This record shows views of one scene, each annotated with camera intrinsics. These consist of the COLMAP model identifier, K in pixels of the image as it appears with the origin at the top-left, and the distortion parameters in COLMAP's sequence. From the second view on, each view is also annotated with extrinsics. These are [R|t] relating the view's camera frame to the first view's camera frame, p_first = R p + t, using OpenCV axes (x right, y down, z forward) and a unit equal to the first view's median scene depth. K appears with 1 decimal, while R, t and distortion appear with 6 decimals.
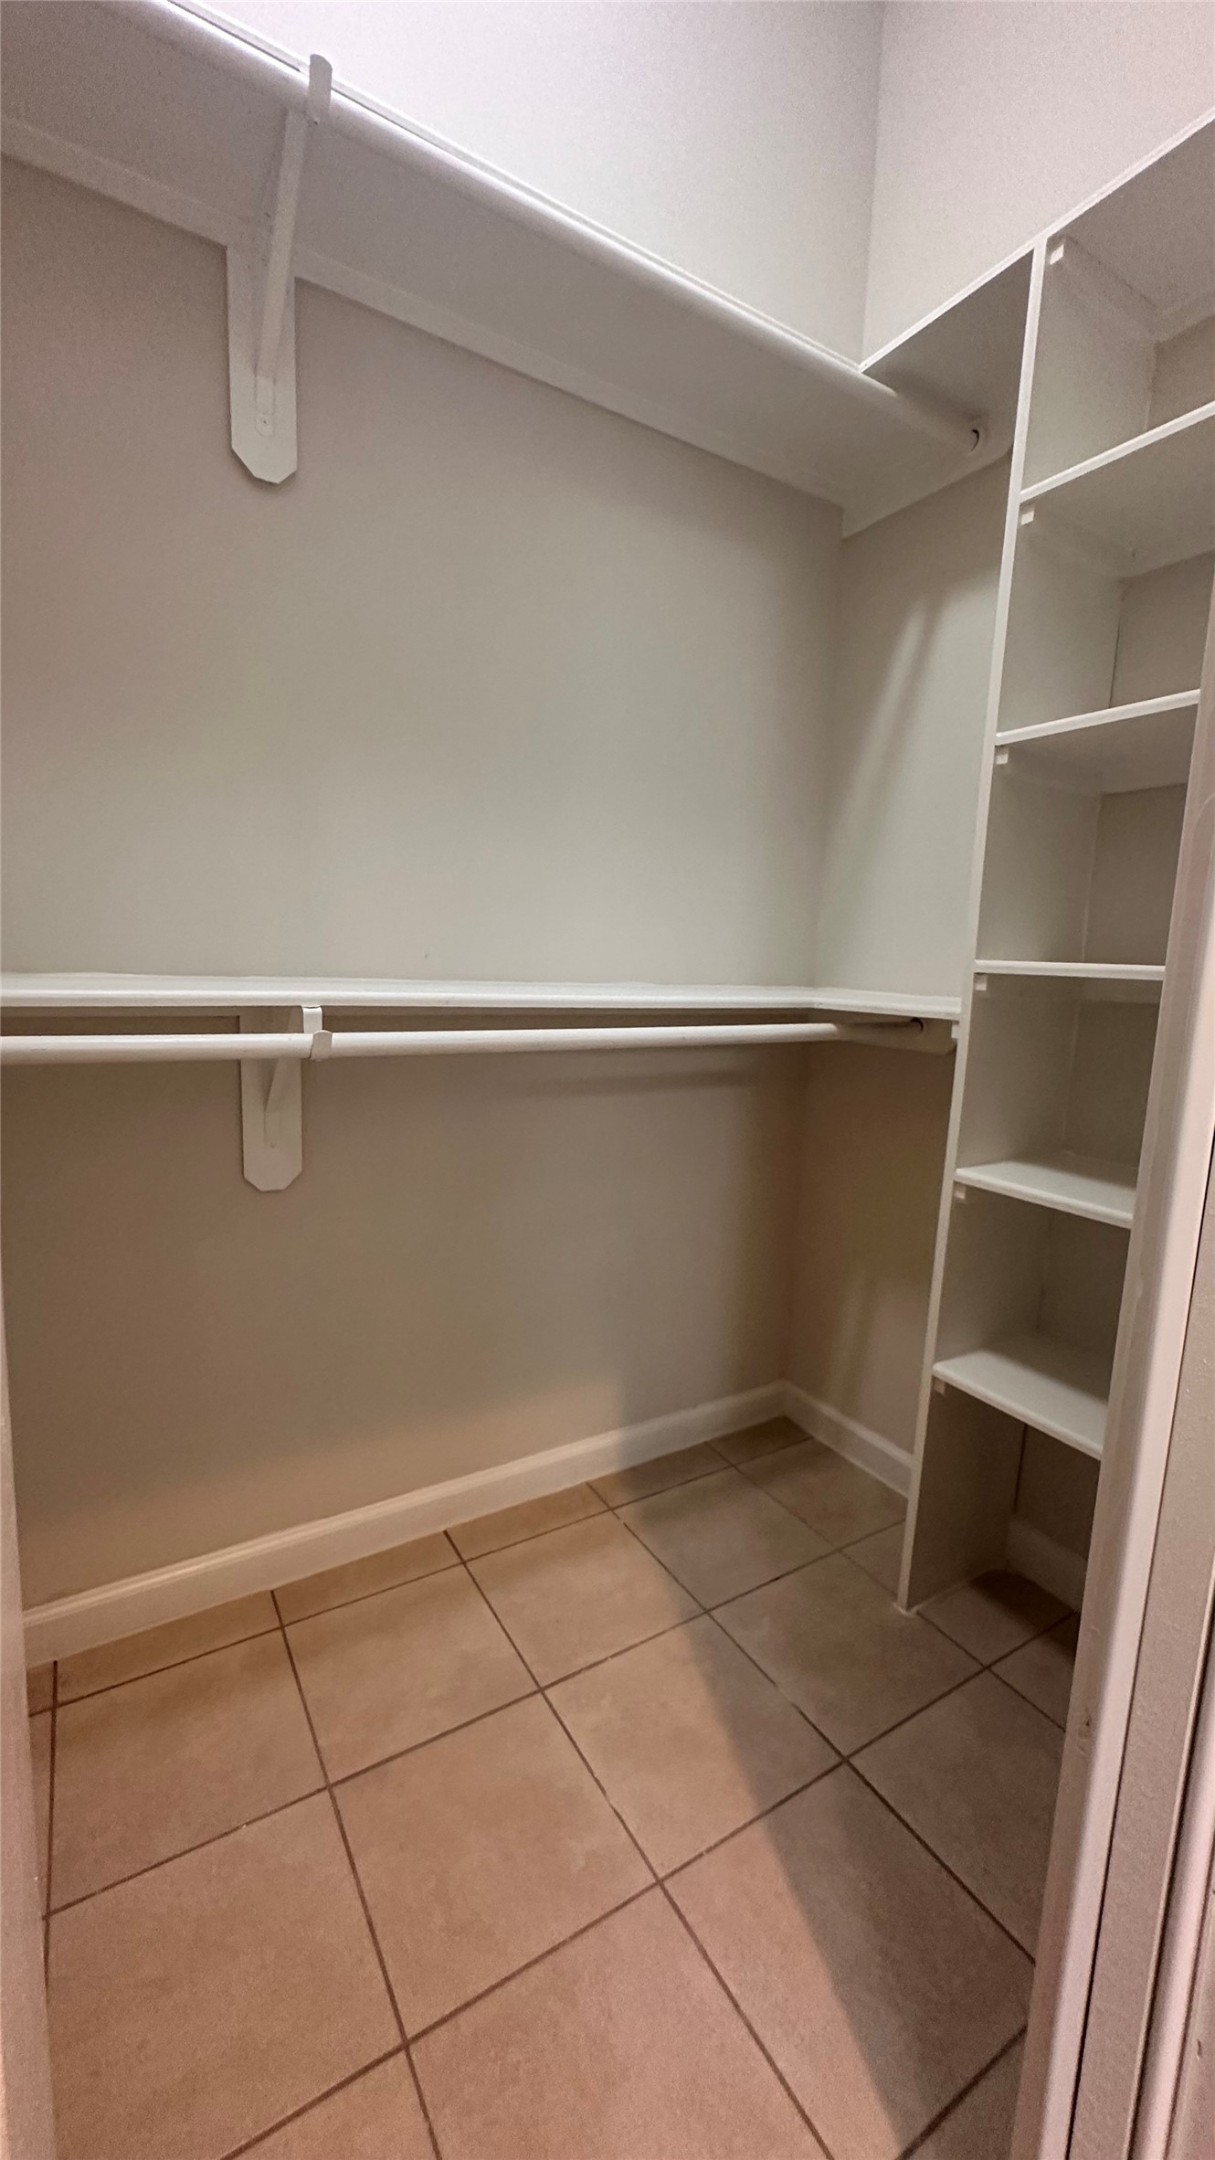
lens RADIAL K [[853.8, 0, 612.9], [0, 853.8, 1082.4], [0, 0, 1]] dist [-0.007312, -0.000082]
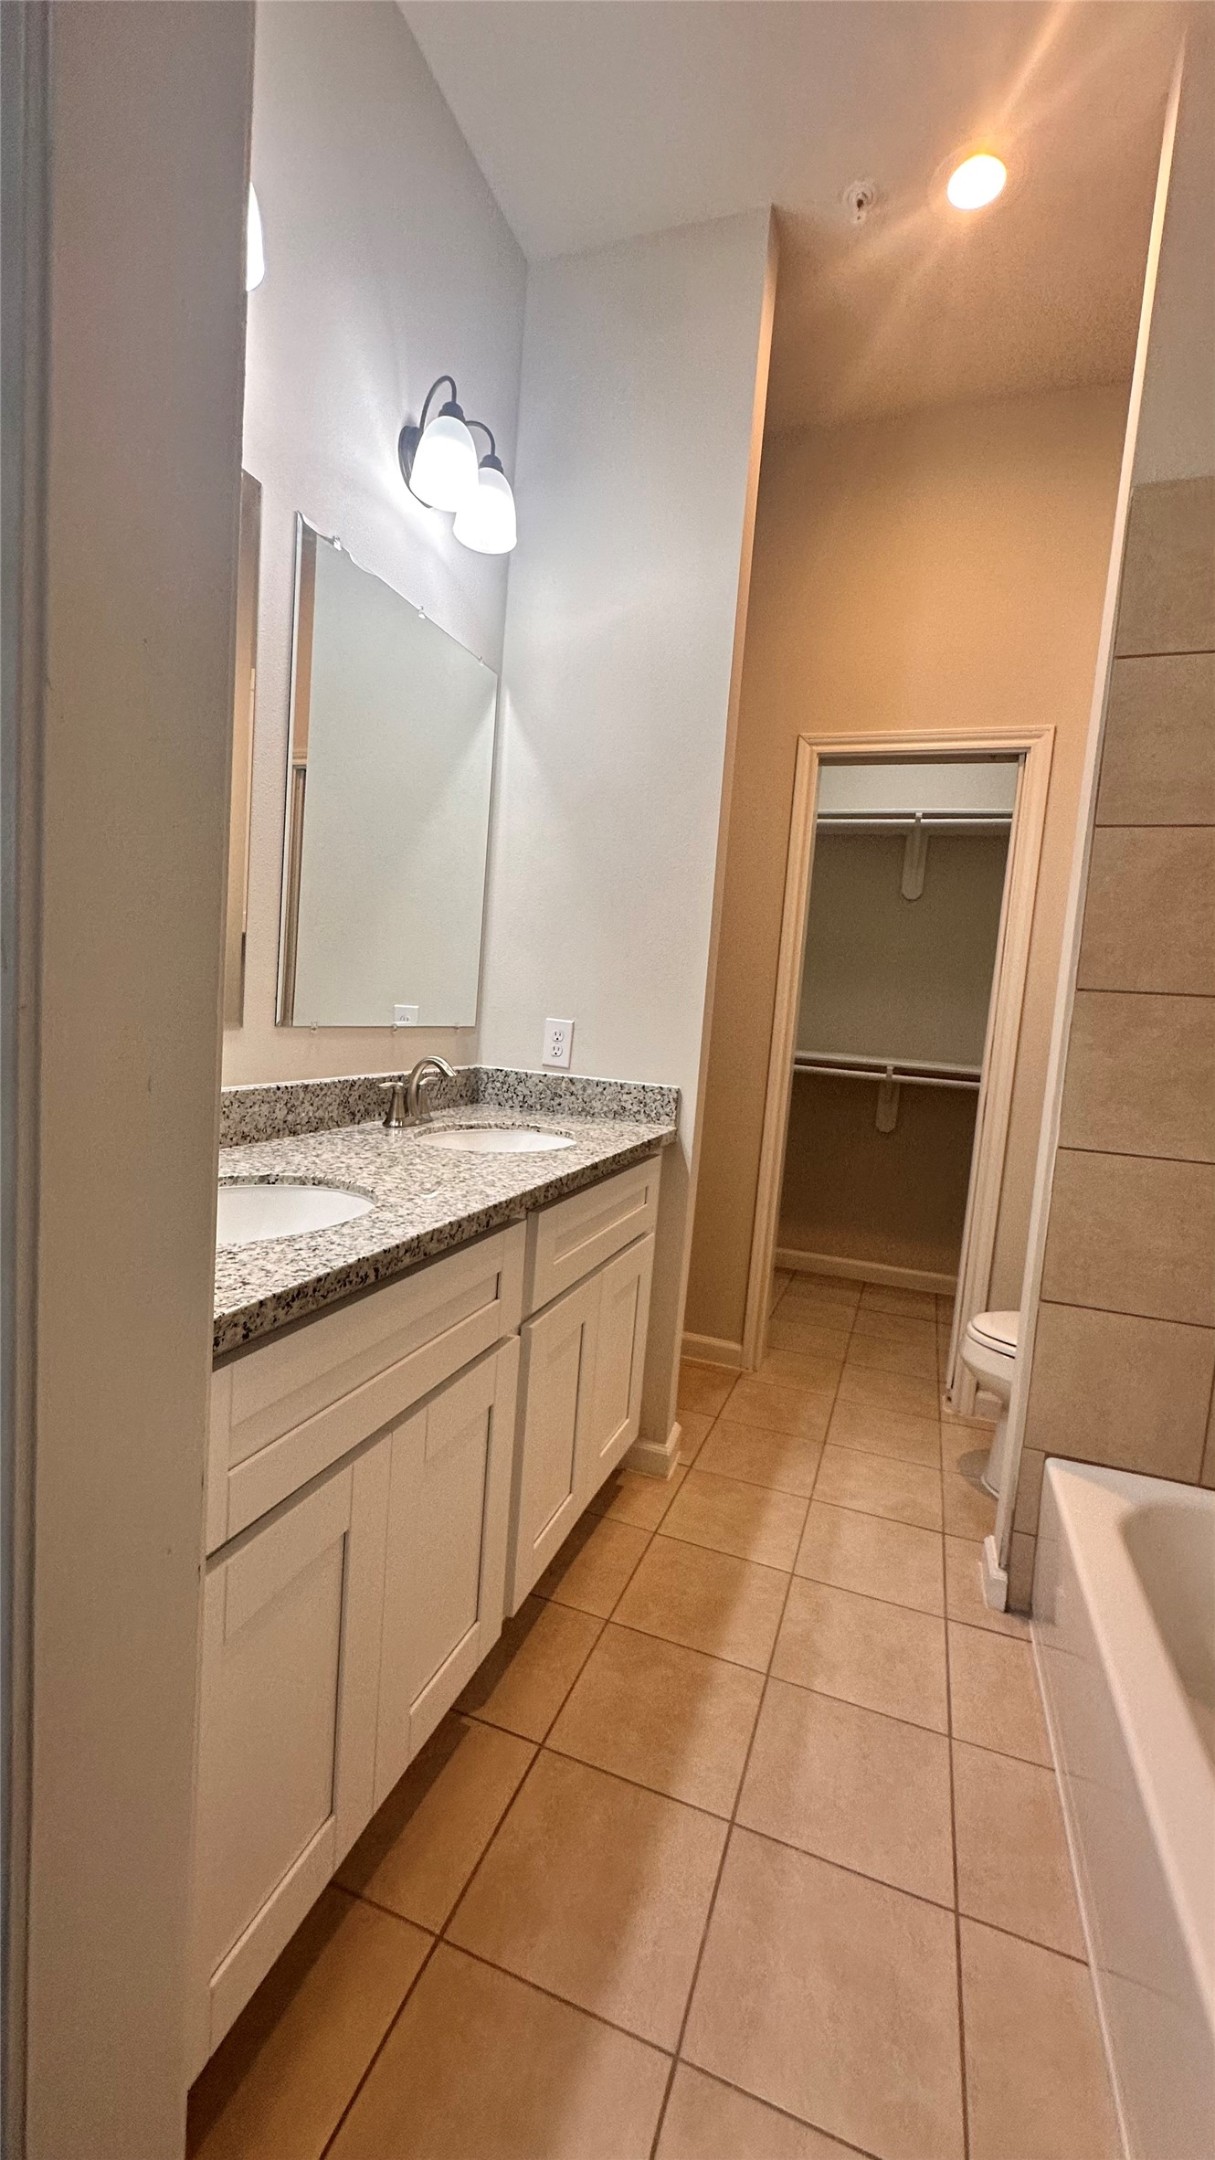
lens RADIAL K [[853.8, 0, 612.9], [0, 853.8, 1082.4], [0, 0, 1]] dist [-0.007312, -0.000082]
pose [[0.638136, 0.102008, -0.763136, 1.397061], [-0.164844, 0.986301, -0.006005, 0.158975], [0.752070, 0.129631, 0.646210, -1.817426]]
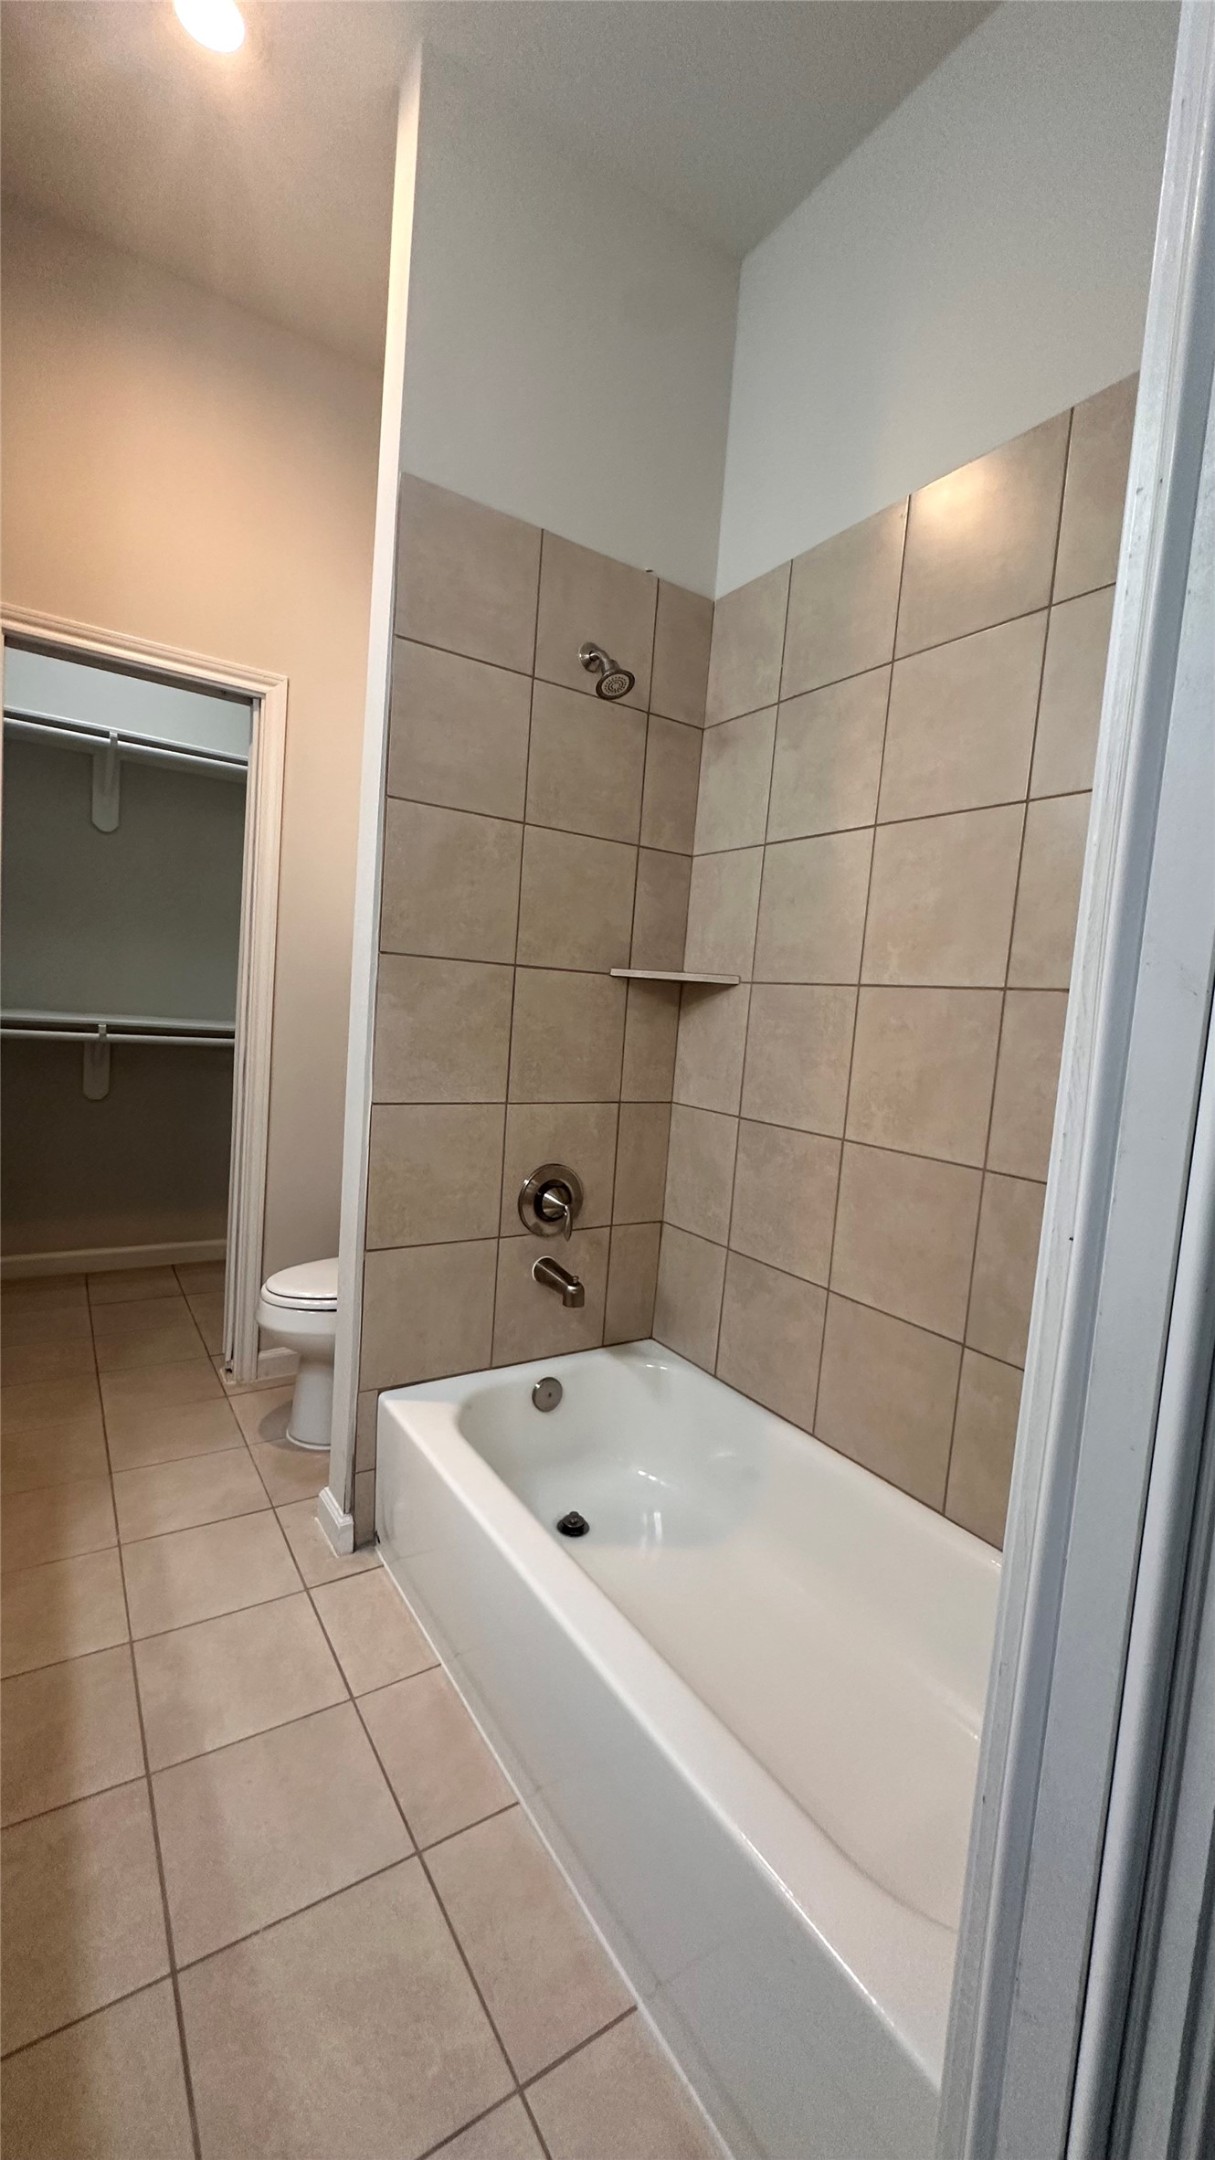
lens RADIAL K [[858.4, 0, 609.6], [0, 858.4, 1077.4], [0, 0, 1]] dist [-0.003080, -0.000077]
pose [[0.997581, 0.049323, 0.048994, 1.144683], [-0.046816, 0.997597, -0.051073, 0.147283], [-0.051395, 0.048656, 0.997492, -1.843510]]
